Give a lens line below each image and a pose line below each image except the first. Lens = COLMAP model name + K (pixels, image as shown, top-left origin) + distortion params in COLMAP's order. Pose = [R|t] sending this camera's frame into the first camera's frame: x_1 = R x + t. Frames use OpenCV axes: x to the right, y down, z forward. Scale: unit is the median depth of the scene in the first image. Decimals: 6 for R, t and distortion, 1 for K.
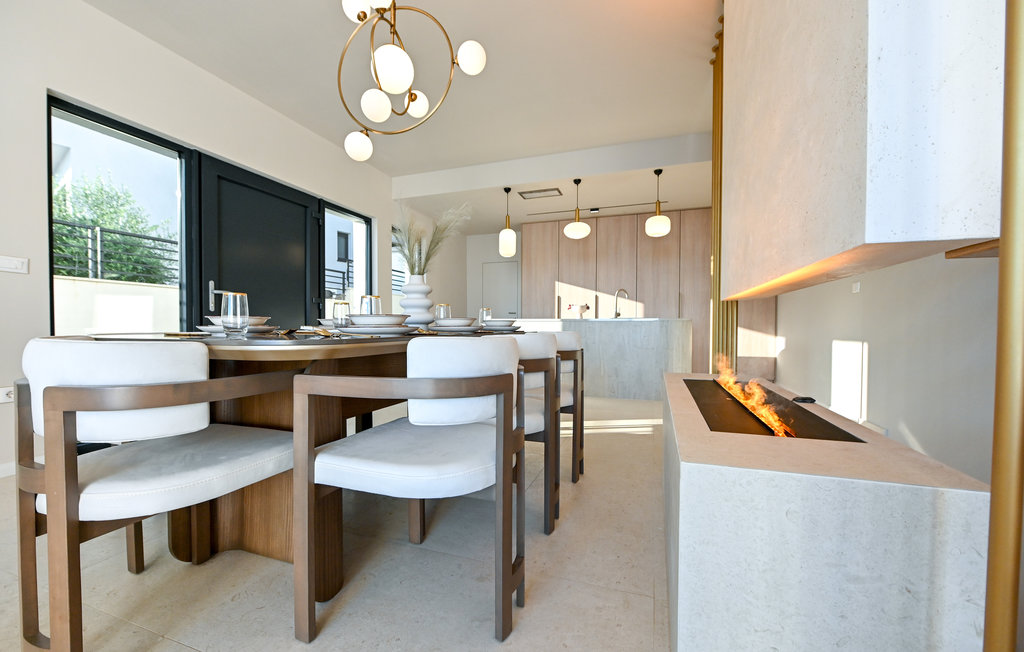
lens RADIAL K [[418.4, 0, 509.9], [0, 418.4, 329.7], [0, 0, 1]] dist [-0.002674, -0.000045]
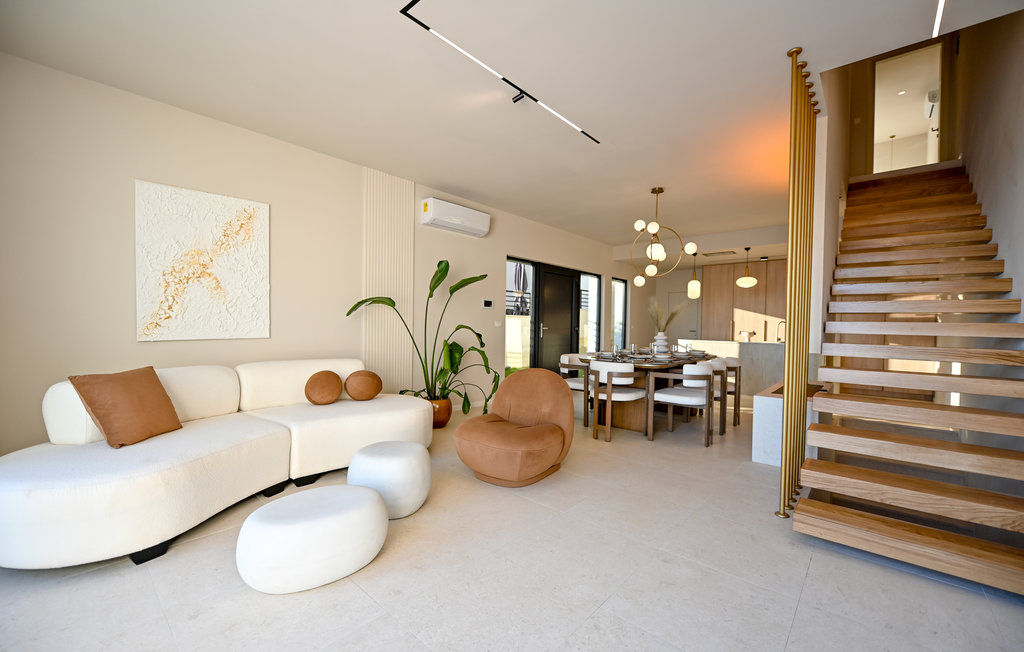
lens RADIAL K [[418.4, 0, 519.2], [0, 418.4, 329.5], [0, 0, 1]] dist [-0.002674, -0.000045]
pose [[0.934180, 0.018023, -0.356347, -0.134784], [-0.019837, 0.999802, -0.001434, -0.126525], [0.356251, 0.008409, 0.934353, -1.516392]]
